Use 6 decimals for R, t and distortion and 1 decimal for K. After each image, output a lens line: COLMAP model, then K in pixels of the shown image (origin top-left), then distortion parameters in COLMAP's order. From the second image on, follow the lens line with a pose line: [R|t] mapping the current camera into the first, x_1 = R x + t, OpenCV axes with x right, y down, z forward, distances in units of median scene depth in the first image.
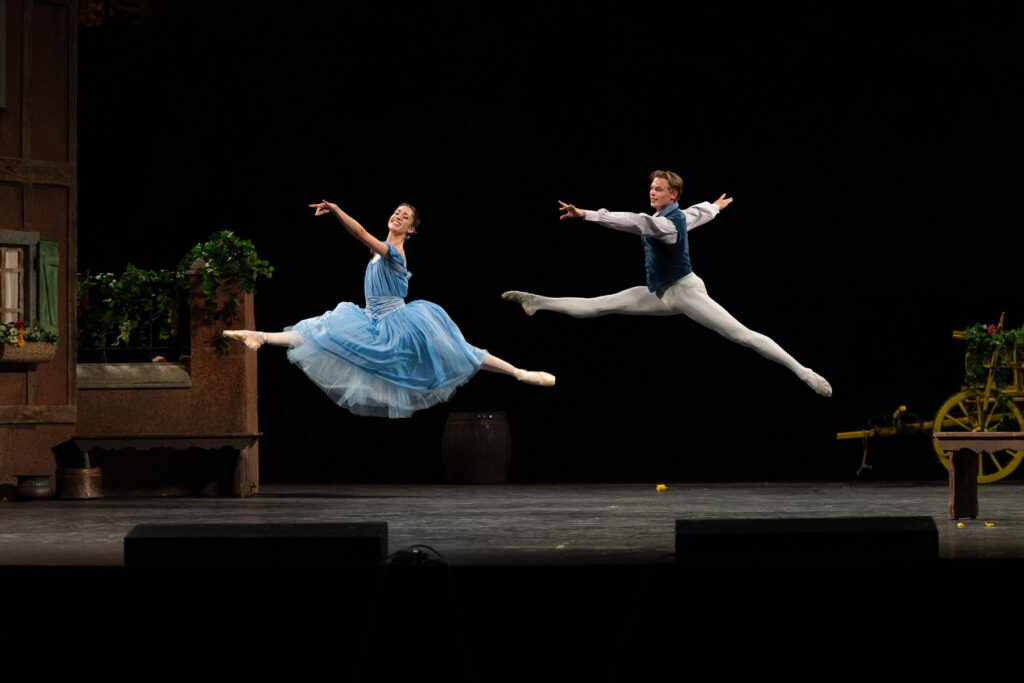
lens RADIAL K [[2994.4, 0, 512.0], [0, 2994.4, 341.5], [0, 0, 1]] dist [0.018390, -0.322986]
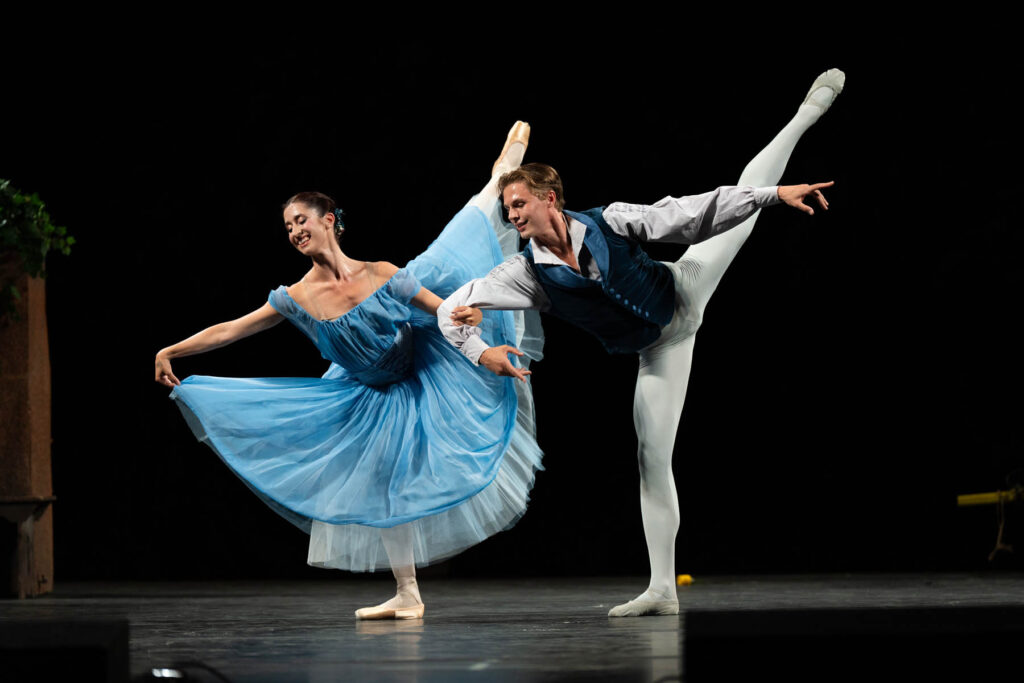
lens RADIAL K [[4035.8, 0, 512.0], [0, 4035.8, 341.5], [0, 0, 1]] dist [0.073864, 1.128508]
pose [[0.999986, -0.003673, 0.003810, 0.010278], [0.003730, 0.999879, -0.015111, 0.010855], [-0.003754, 0.015125, 0.999879, 0.140148]]
